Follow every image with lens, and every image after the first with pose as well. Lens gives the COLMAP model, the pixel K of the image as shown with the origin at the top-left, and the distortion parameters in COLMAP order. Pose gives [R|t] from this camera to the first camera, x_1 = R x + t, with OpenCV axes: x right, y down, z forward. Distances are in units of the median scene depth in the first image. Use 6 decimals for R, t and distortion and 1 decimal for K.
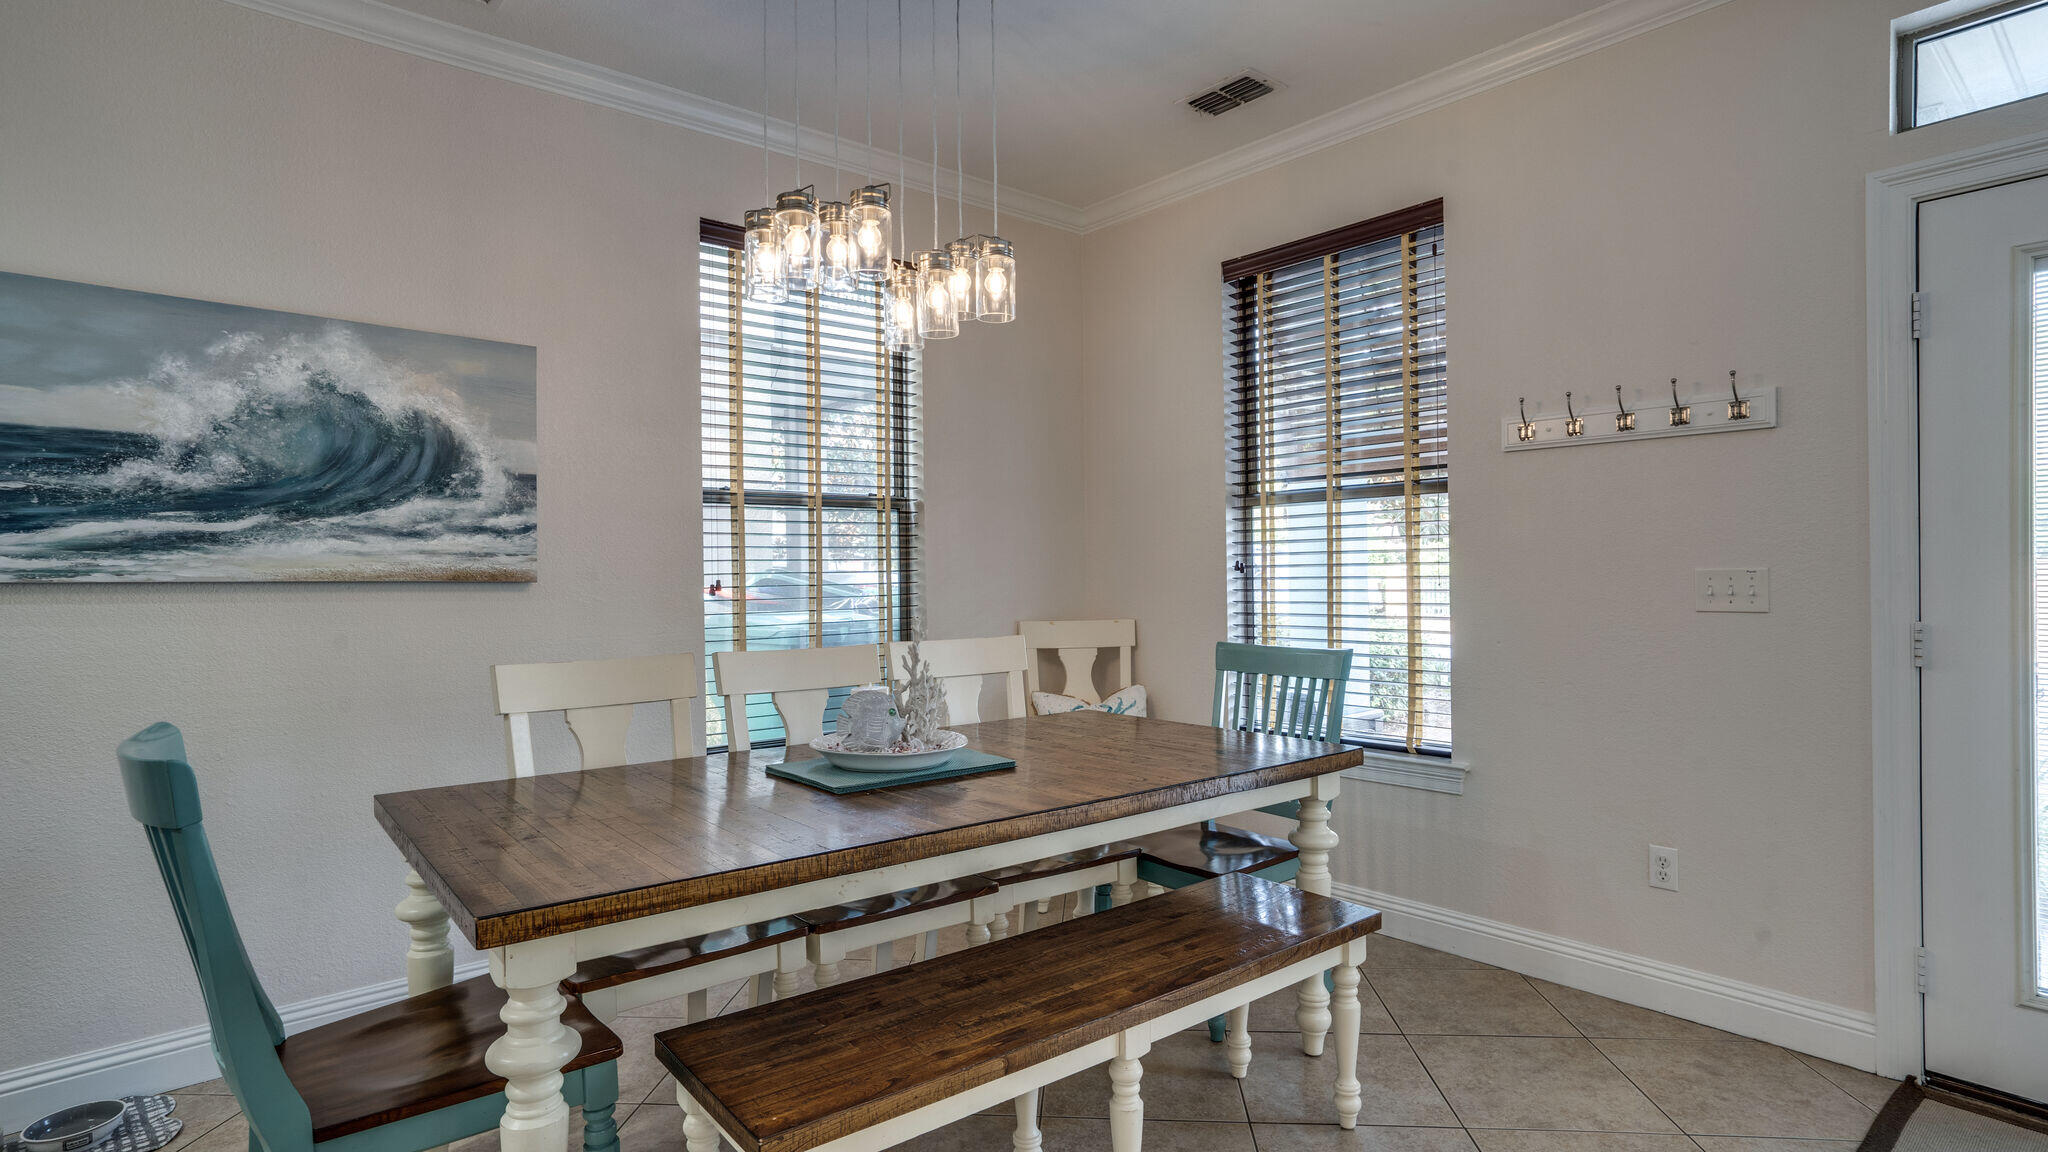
lens RADIAL K [[1105.6, 0, 1018.2], [0, 1105.6, 565.7], [0, 0, 1]] dist [0.014785, 0.001378]
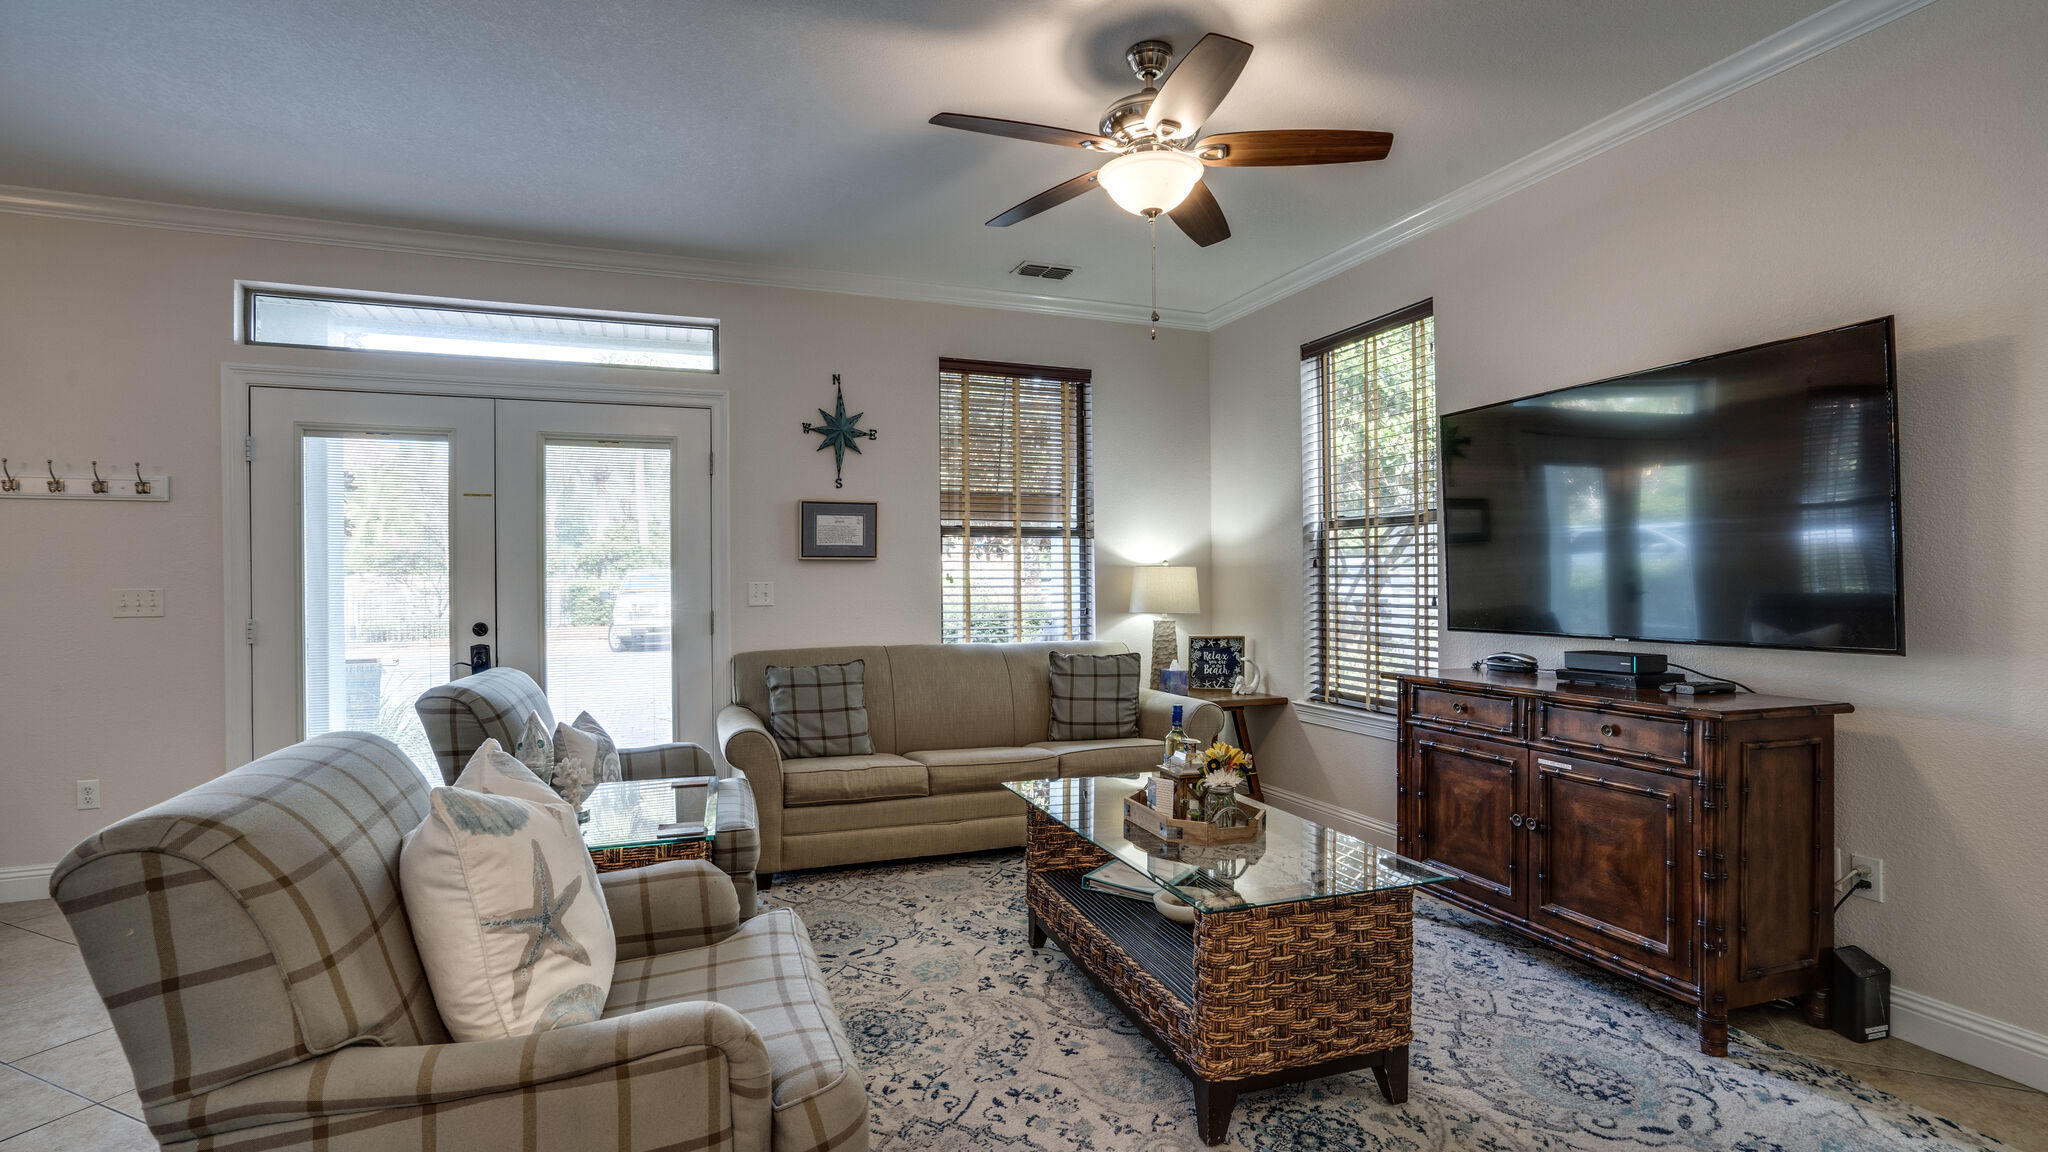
lens RADIAL K [[958.9, 0, 1018.5], [0, 958.9, 581.0], [0, 0, 1]] dist [-0.019434, 0.009456]
pose [[0.344350, 0.010339, 0.938785, -0.144025], [0.000313, 0.999938, -0.011127, 0.005315], [-0.938841, 0.004125, 0.344325, -0.484014]]
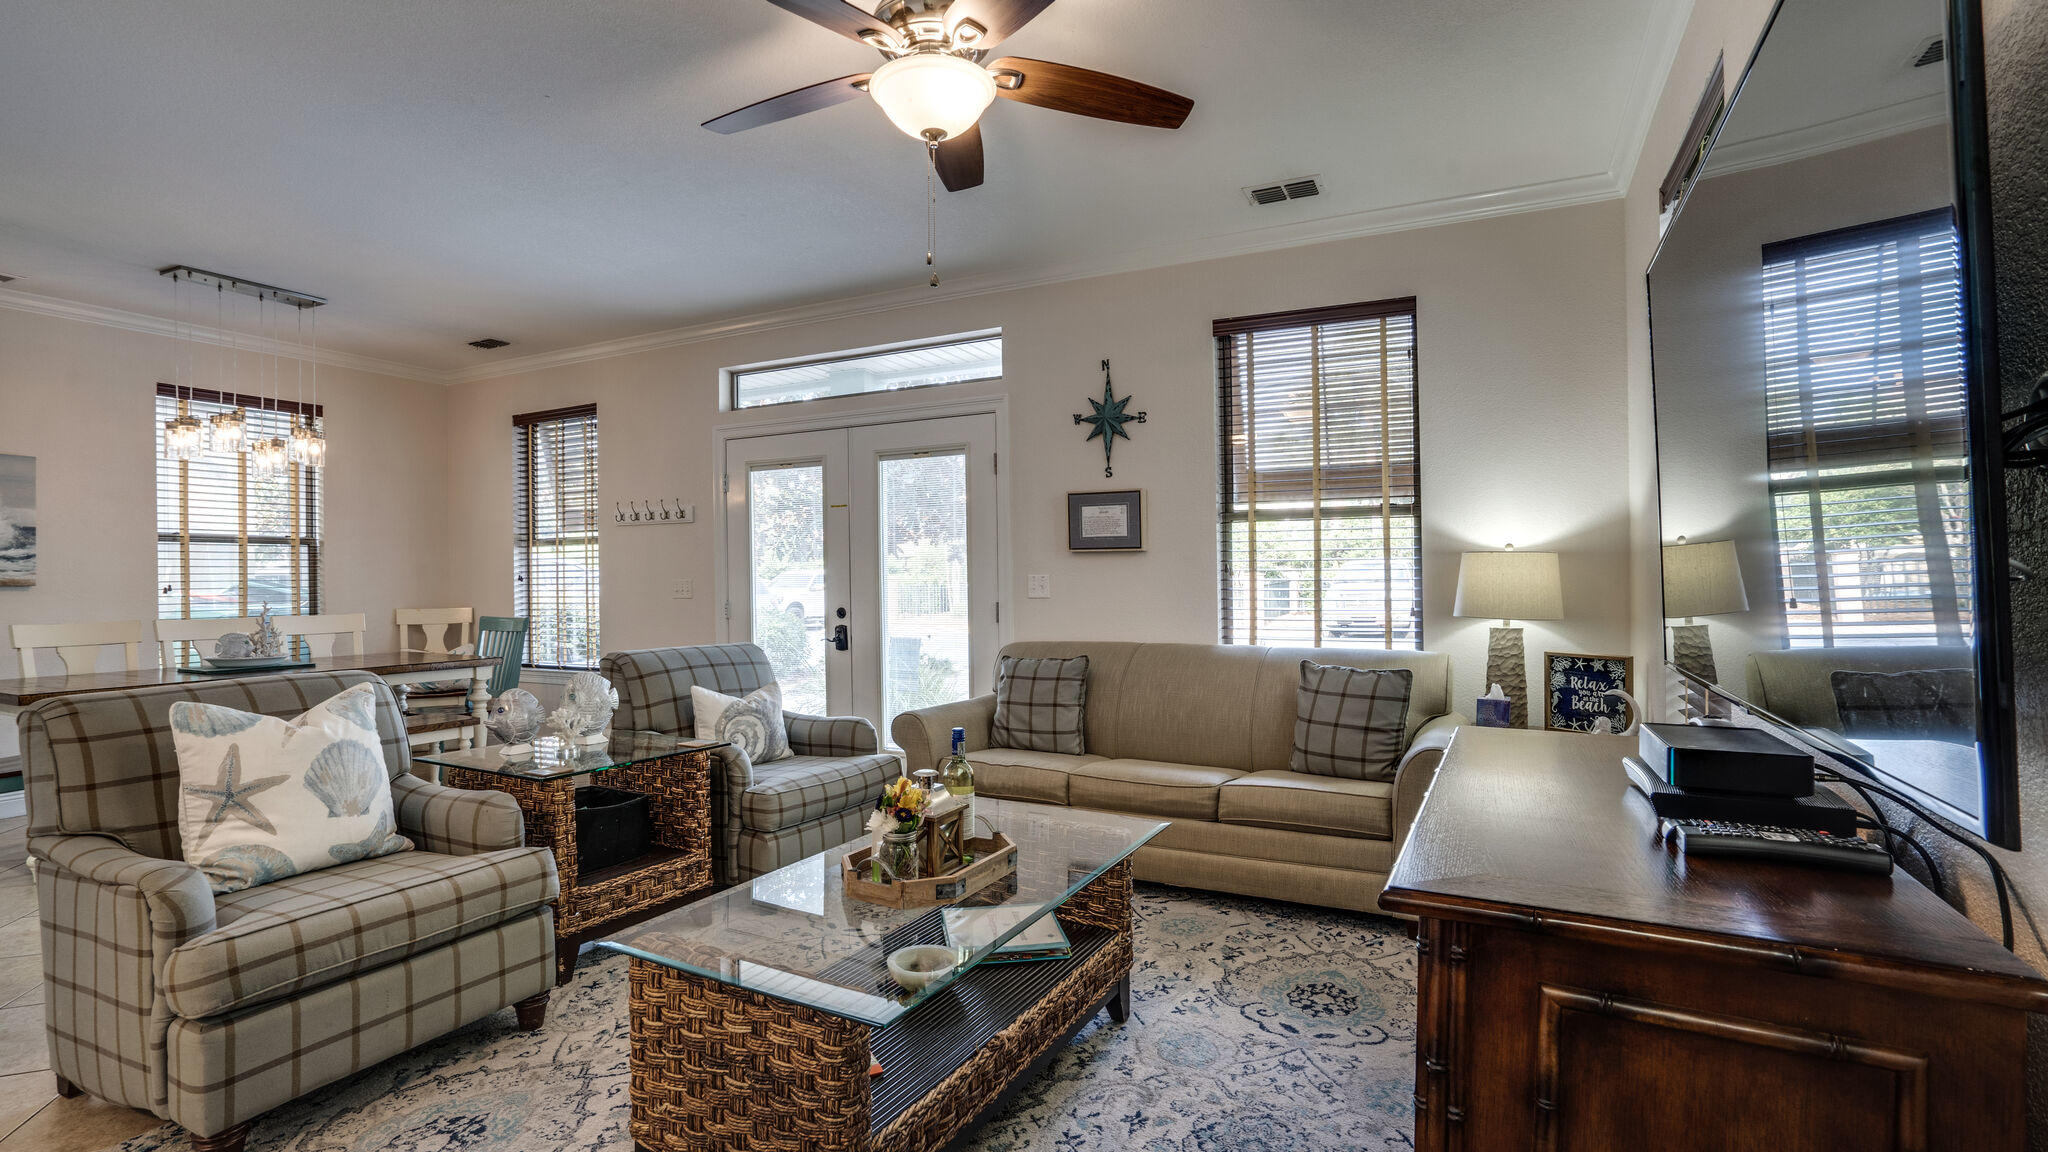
lens RADIAL K [[958.9, 0, 1017.7], [0, 958.9, 578.4], [0, 0, 1]] dist [-0.019434, 0.009456]
pose [[0.923909, 0.002540, 0.382603, 0.401416], [-0.003150, 0.999995, 0.000967, -0.003571], [-0.382598, -0.002099, 0.923912, -0.923935]]
